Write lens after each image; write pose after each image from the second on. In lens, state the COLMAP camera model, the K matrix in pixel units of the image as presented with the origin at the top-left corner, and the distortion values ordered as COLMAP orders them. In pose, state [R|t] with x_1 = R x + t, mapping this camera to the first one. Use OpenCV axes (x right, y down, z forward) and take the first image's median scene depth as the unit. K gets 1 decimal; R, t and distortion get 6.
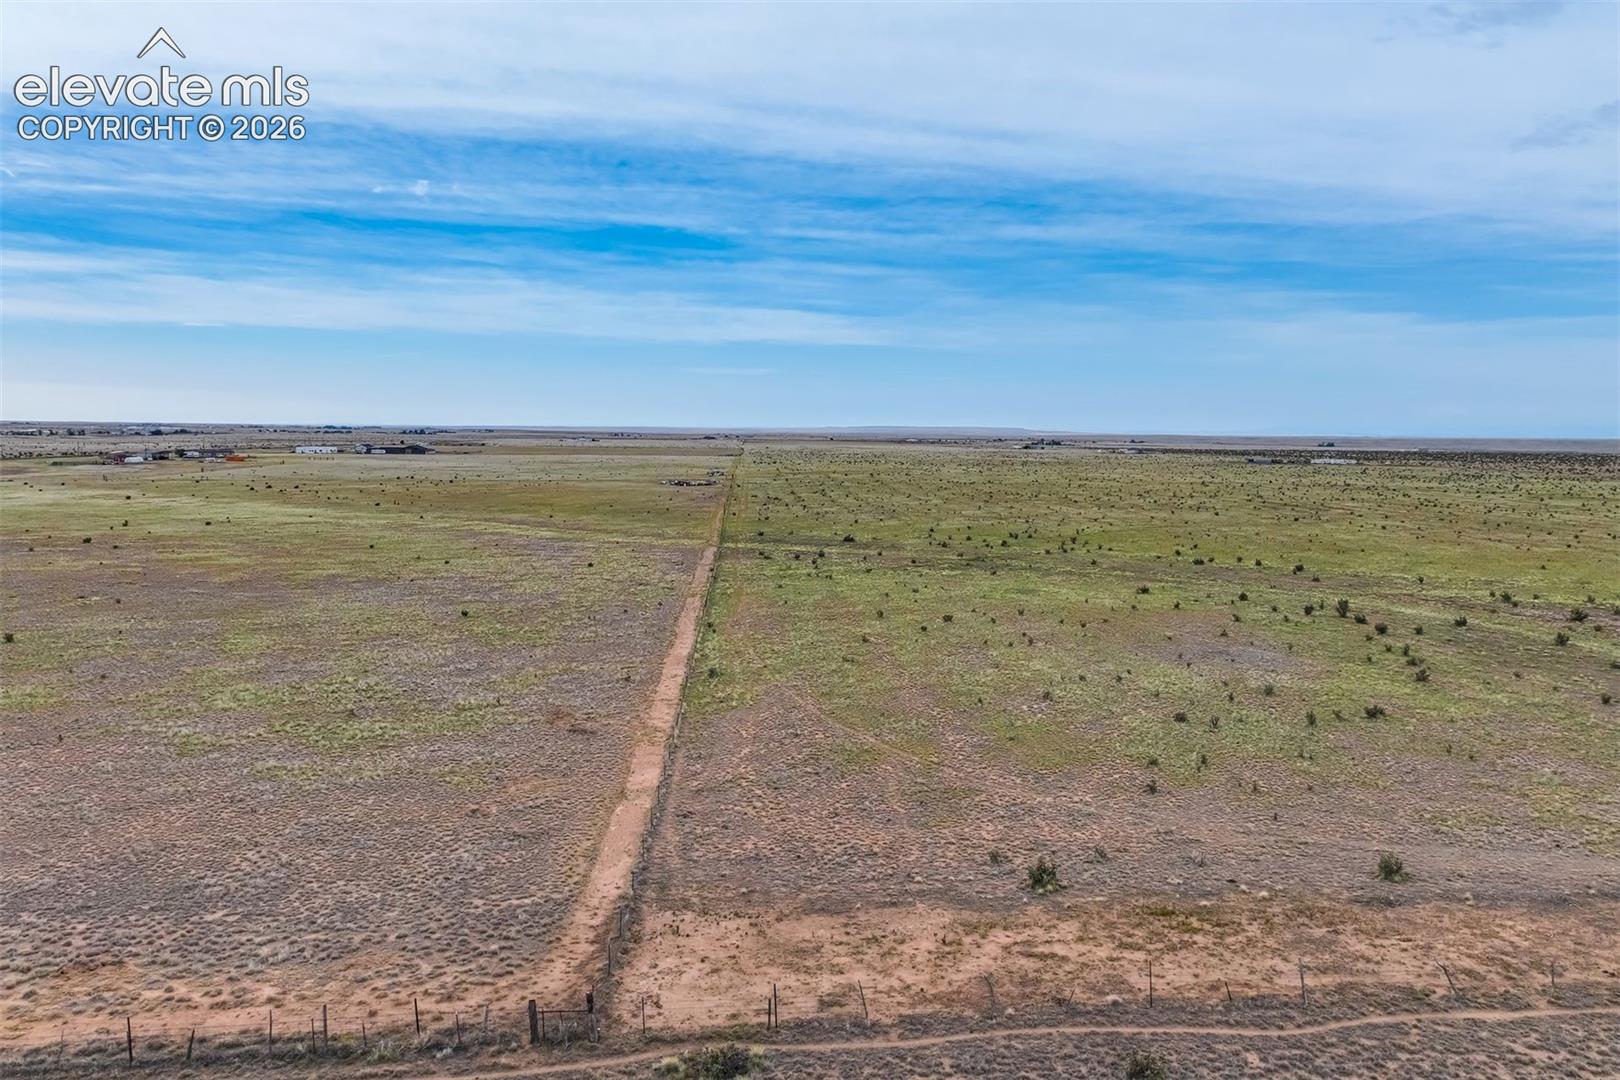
lens RADIAL K [[1266.5, 0, 804.8], [0, 1266.5, 531.4], [0, 0, 1]] dist [0.005203, 0.007930]
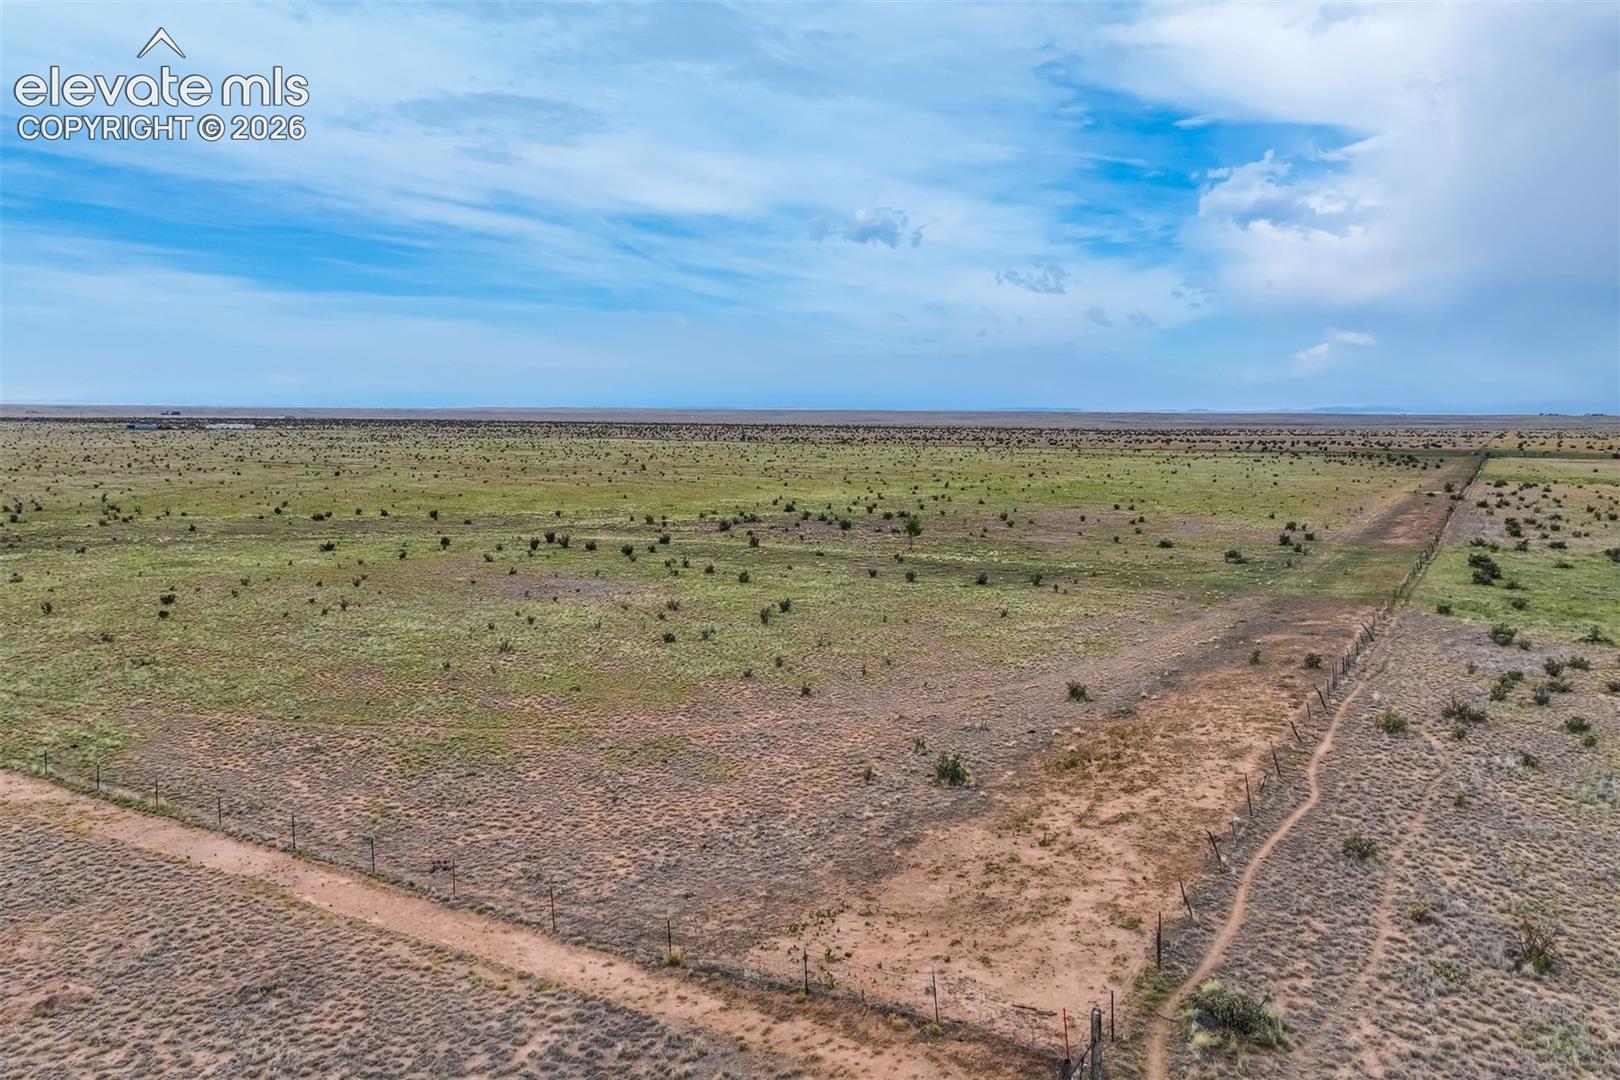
lens RADIAL K [[1266.5, 0, 809.8], [0, 1266.5, 541.5], [0, 0, 1]] dist [0.005203, 0.007930]
pose [[0.499915, -0.080809, 0.862296, -0.607964], [0.074652, 0.995953, 0.050055, 0.048602], [-0.862851, 0.039349, 0.503924, 0.580960]]
